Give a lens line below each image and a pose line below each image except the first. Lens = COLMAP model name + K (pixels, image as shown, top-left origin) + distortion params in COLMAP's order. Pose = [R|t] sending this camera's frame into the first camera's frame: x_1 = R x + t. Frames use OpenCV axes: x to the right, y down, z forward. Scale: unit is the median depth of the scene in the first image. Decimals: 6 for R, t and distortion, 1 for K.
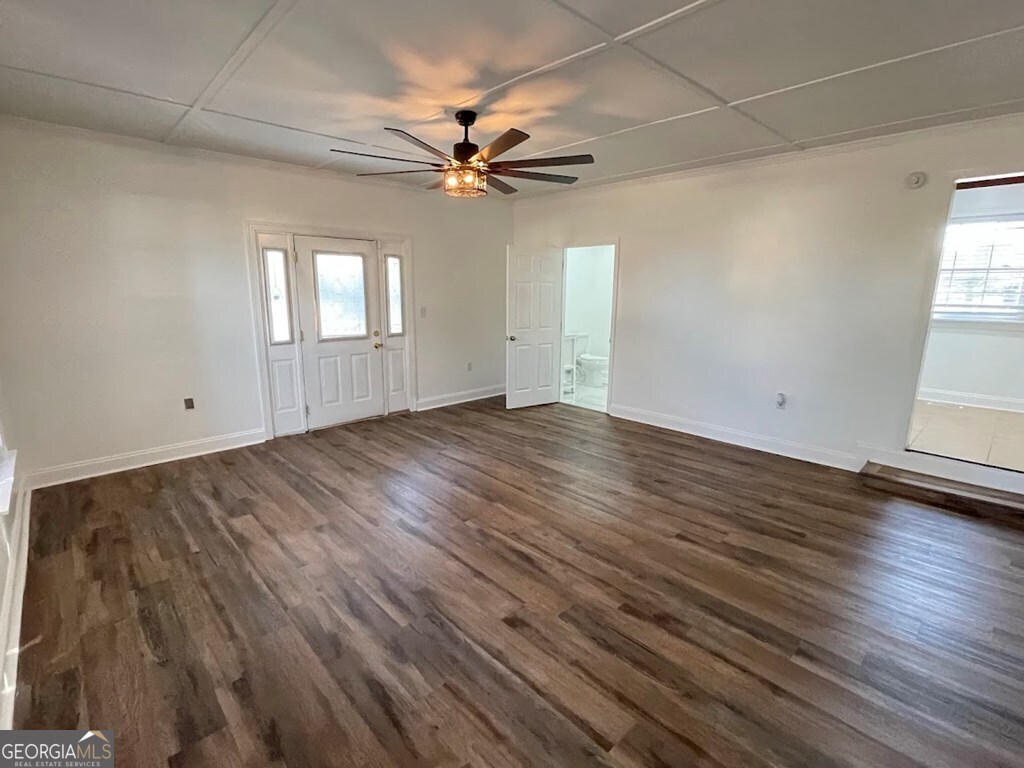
lens RADIAL K [[475.6, 0, 510.7], [0, 475.6, 382.6], [0, 0, 1]] dist [0.000365, 0.000163]
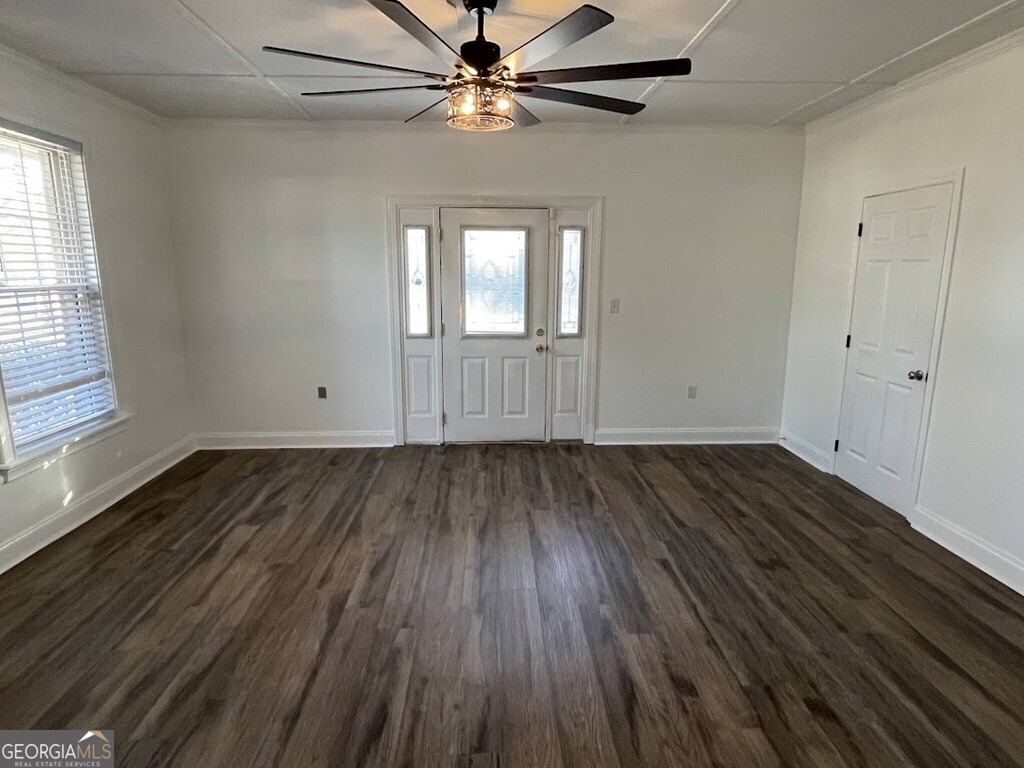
lens RADIAL K [[591.5, 0, 513.0], [0, 591.5, 384.8], [0, 0, 1]] dist [0.006364, -0.001050]
pose [[0.755606, 0.127036, -0.642590, 0.327698], [-0.127912, 0.990743, 0.045456, -0.064637], [0.642416, 0.047848, 0.764861, 0.291460]]
